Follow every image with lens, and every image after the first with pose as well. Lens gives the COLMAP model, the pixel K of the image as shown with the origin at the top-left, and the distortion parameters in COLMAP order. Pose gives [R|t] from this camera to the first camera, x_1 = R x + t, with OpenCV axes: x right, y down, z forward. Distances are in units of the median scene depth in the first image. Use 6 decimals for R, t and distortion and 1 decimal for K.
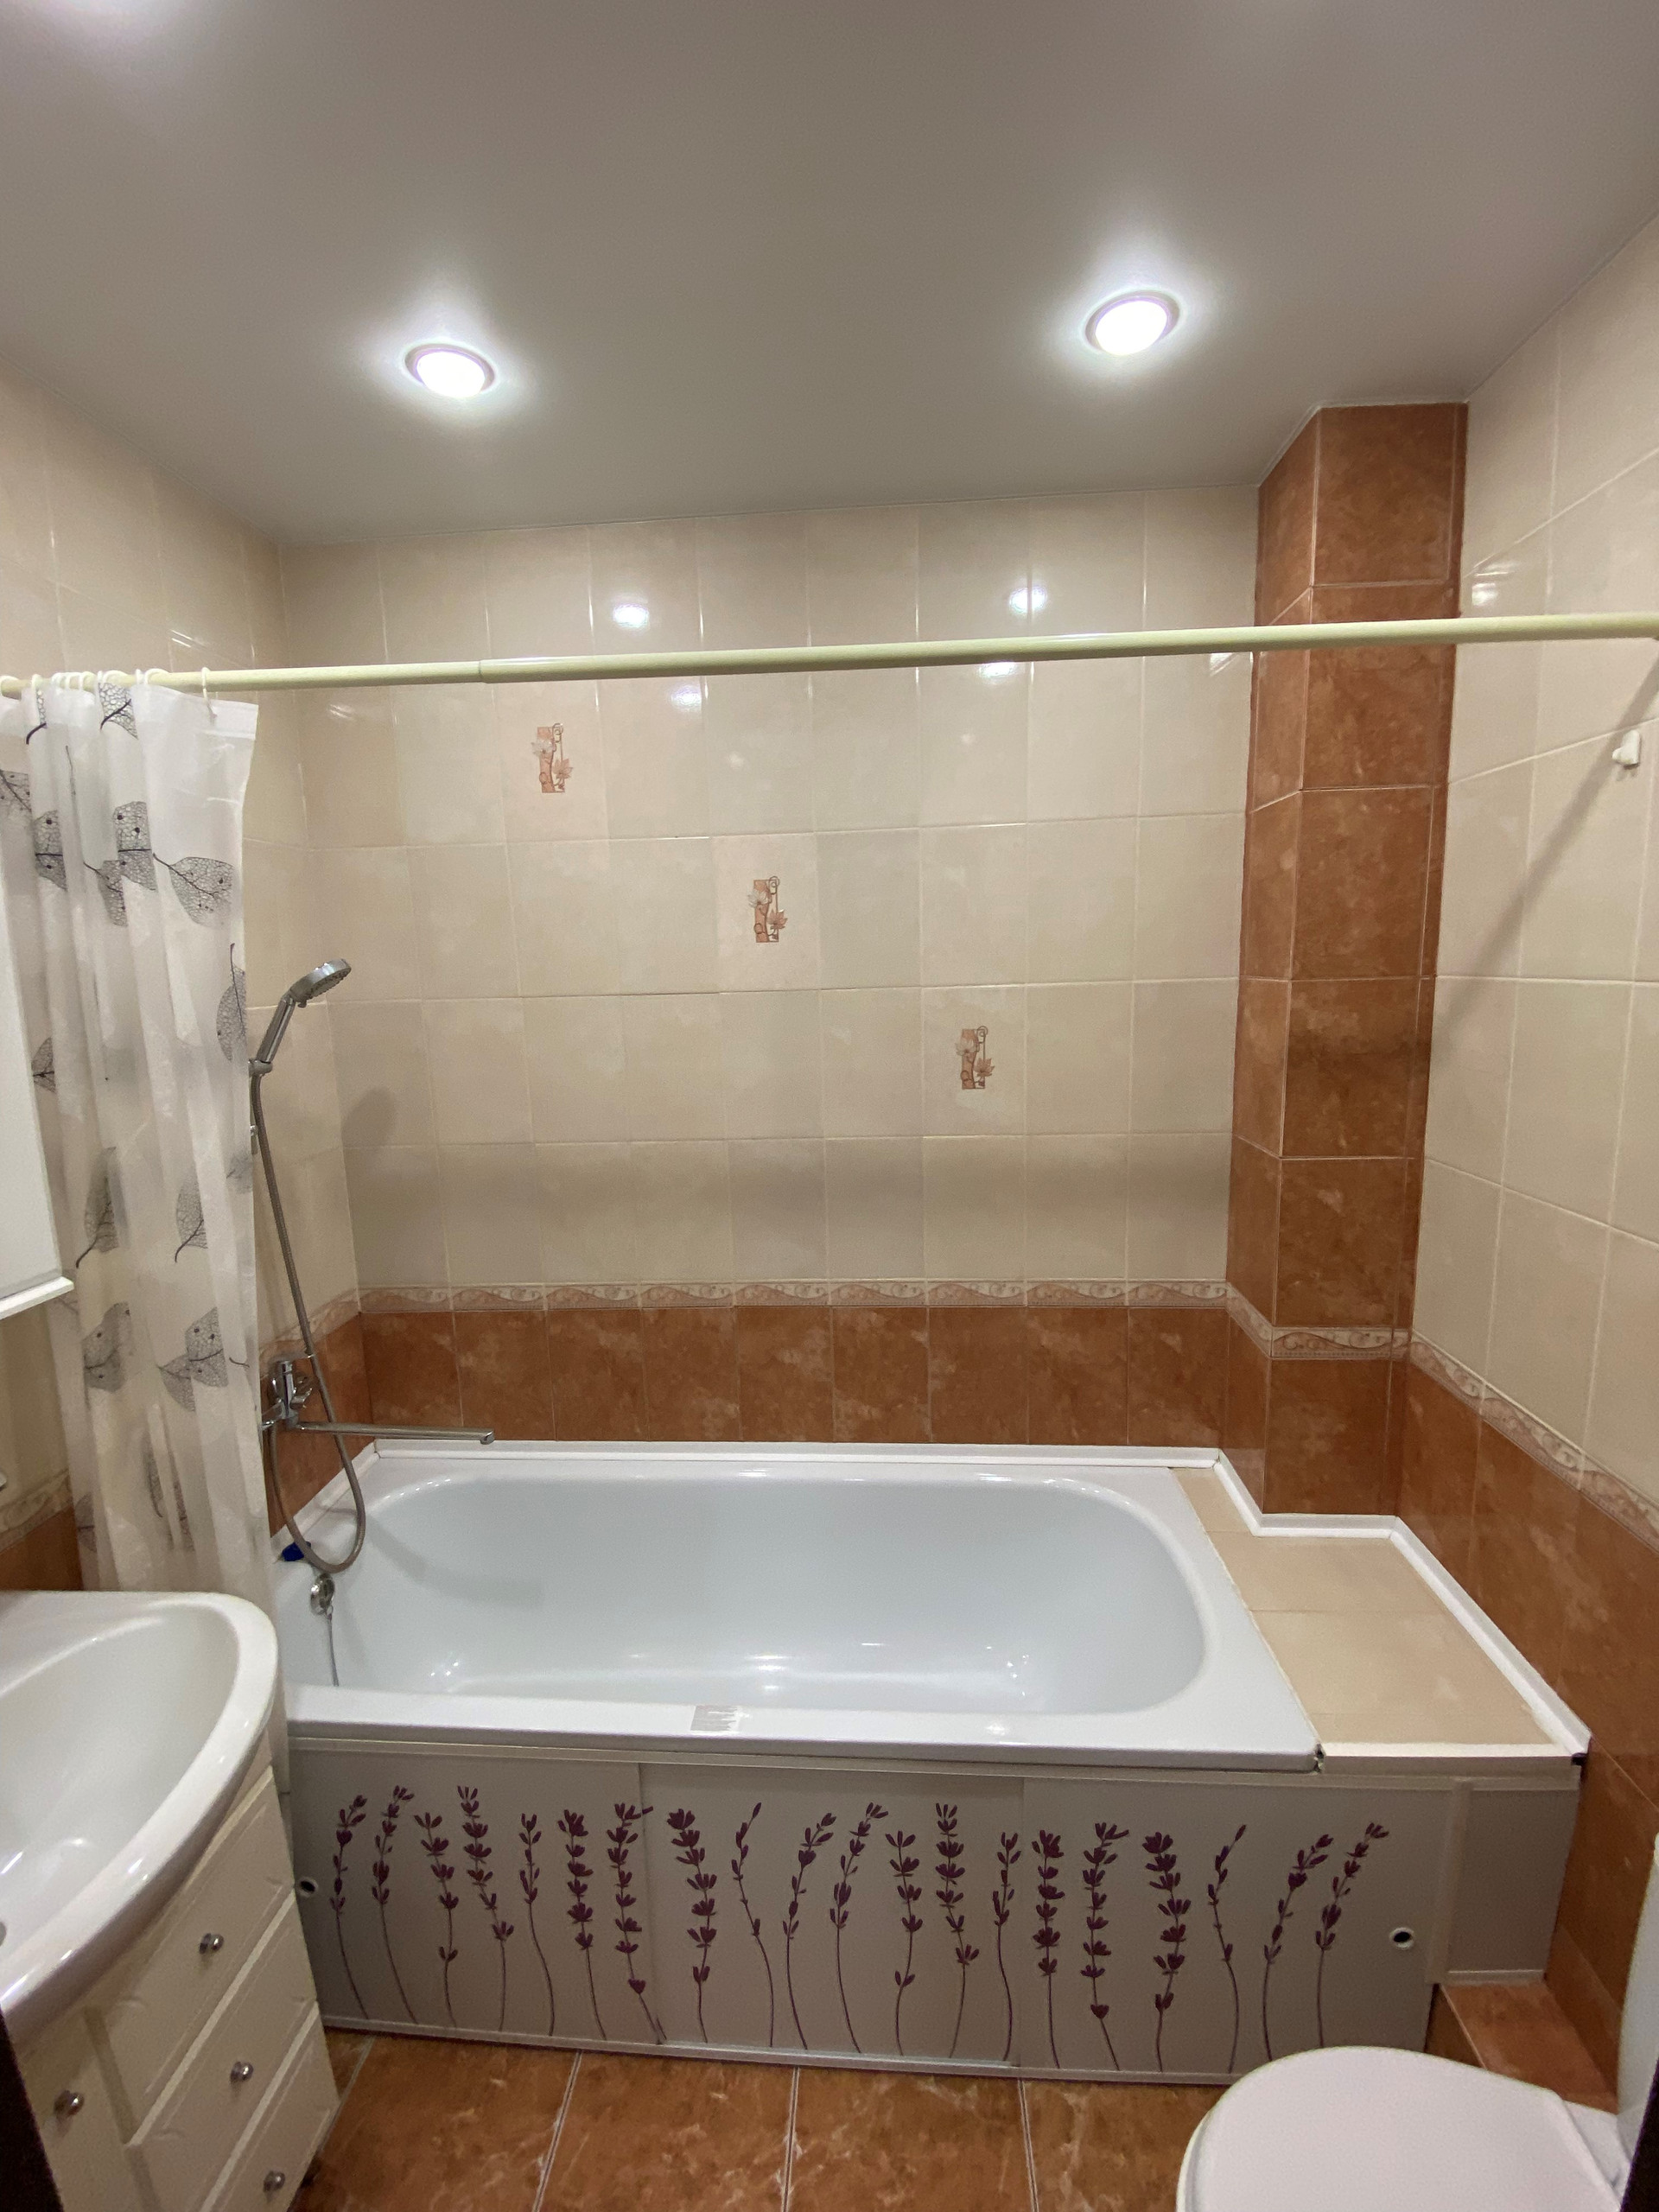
lens RADIAL K [[910.9, 0, 841.1], [0, 910.9, 1085.5], [0, 0, 1]] dist [0.040180, -0.028908]
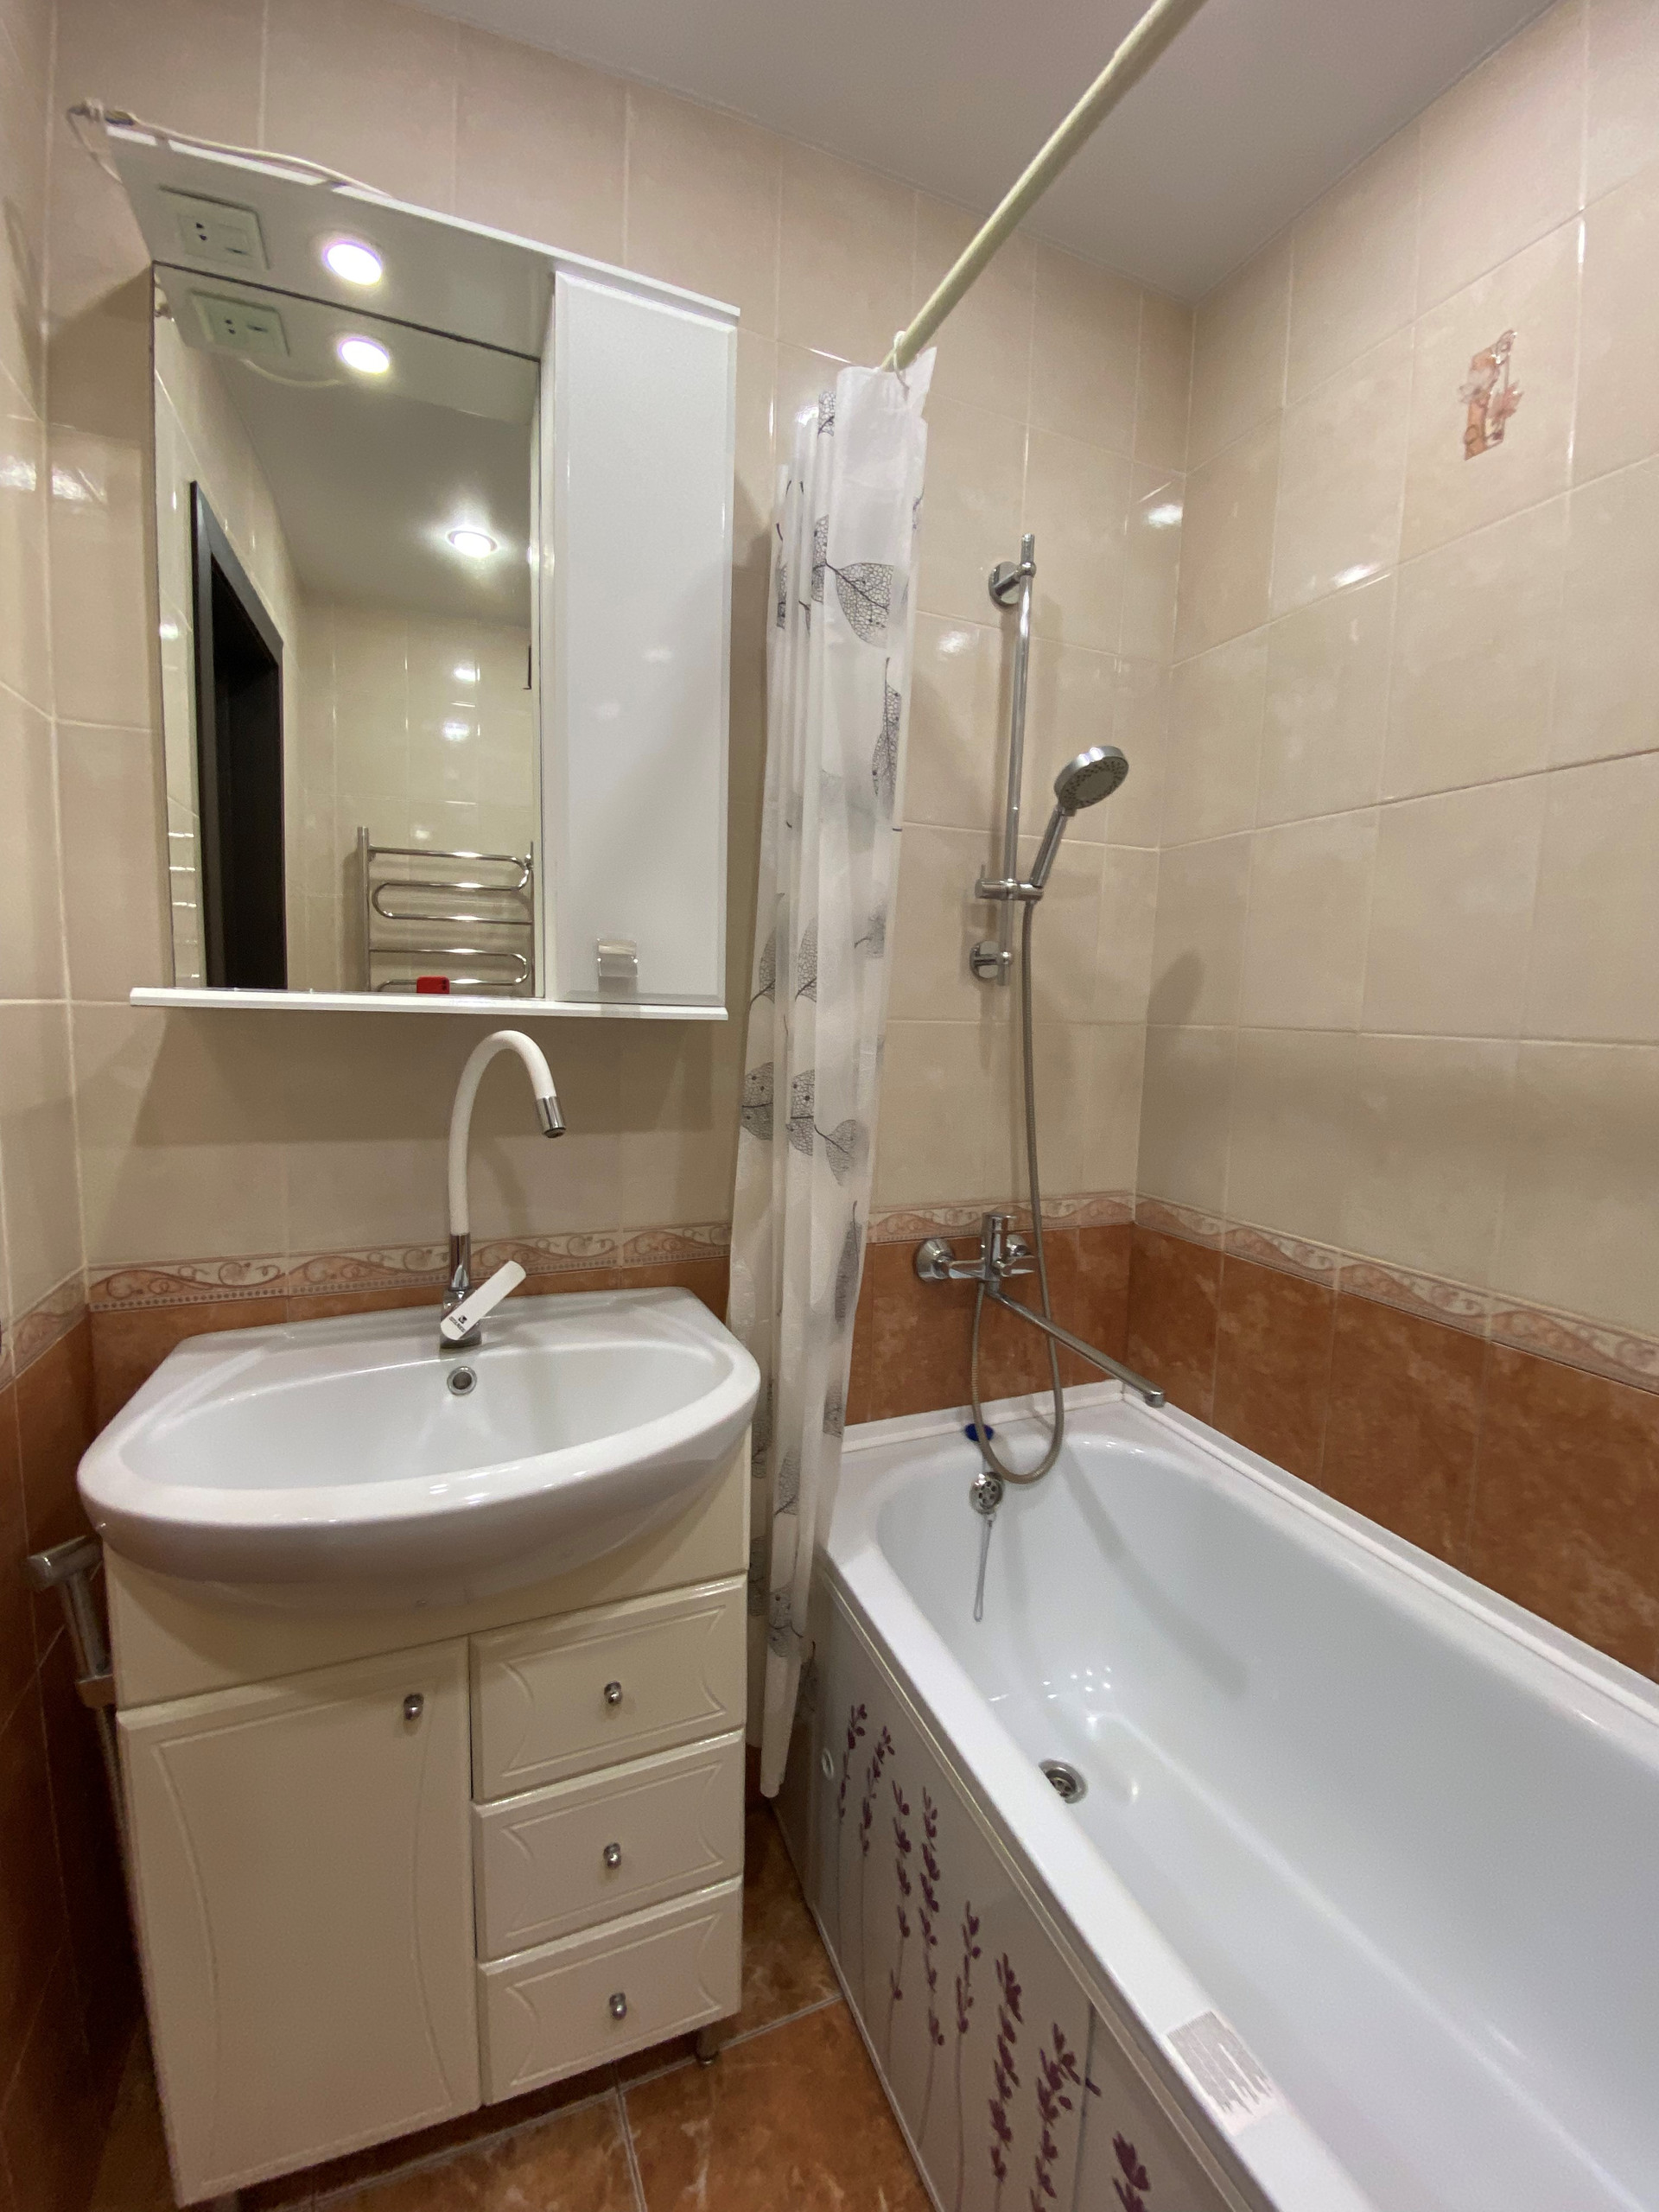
lens RADIAL K [[914.7, 0, 833.8], [0, 914.7, 1098.1], [0, 0, 1]] dist [0.028250, -0.027002]
pose [[0.441869, 0.133132, -0.887146, 0.099618], [-0.162125, 0.984494, 0.066989, 0.142806], [0.882308, 0.114229, 0.456602, 0.420192]]
